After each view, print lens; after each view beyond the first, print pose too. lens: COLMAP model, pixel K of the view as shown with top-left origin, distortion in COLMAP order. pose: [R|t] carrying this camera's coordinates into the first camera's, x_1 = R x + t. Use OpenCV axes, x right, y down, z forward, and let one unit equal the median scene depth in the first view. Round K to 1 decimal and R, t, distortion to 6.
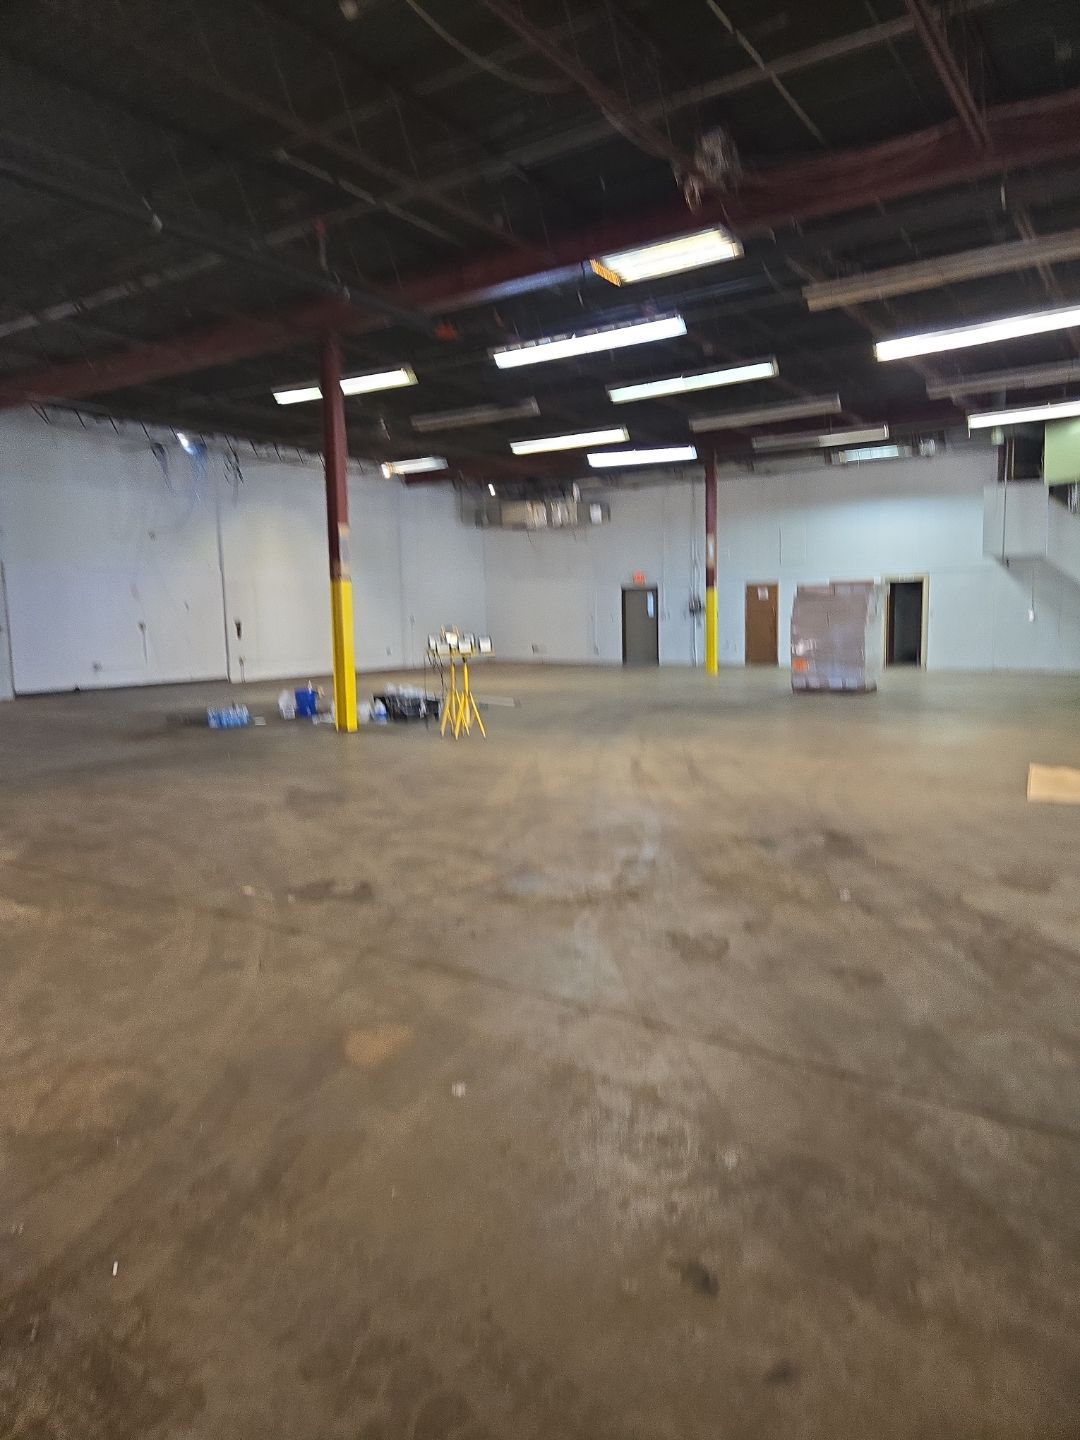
lens RADIAL K [[956.2, 0, 532.3], [0, 956.2, 709.4], [0, 0, 1]] dist [0.032400, -0.011922]
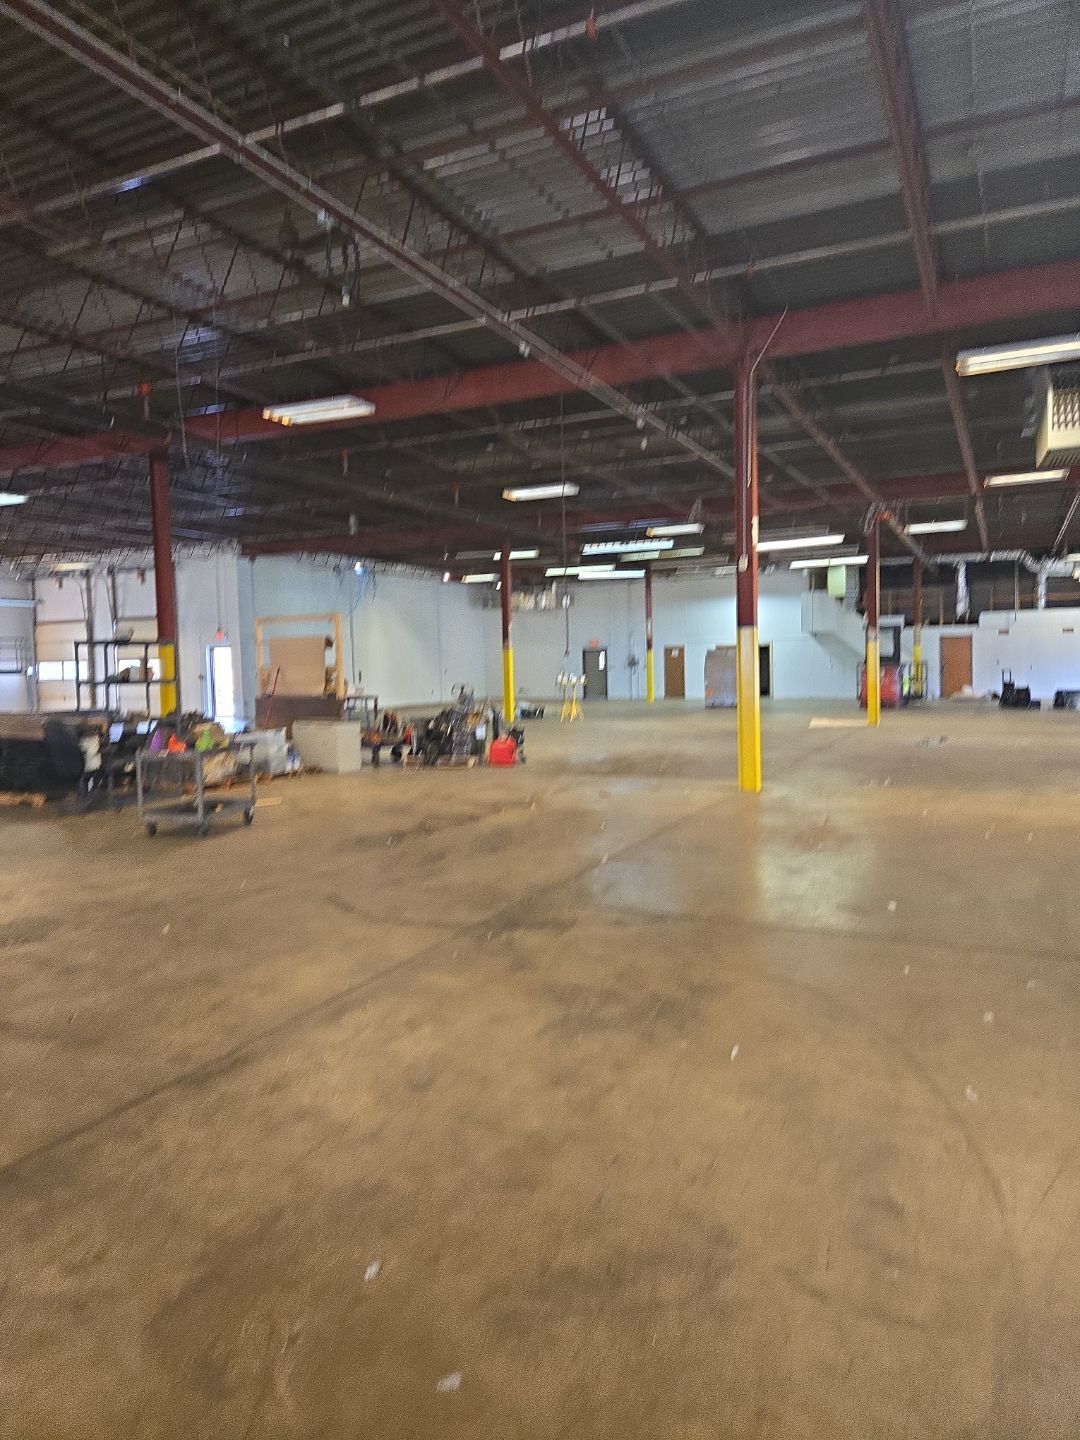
lens RADIAL K [[956.2, 0, 538.0], [0, 956.2, 712.4], [0, 0, 1]] dist [0.032400, -0.011922]
pose [[0.987941, -0.011567, 0.154400, -0.237813], [0.019859, 0.998435, -0.052273, 0.058570], [-0.153554, 0.054709, 0.986625, -0.549096]]
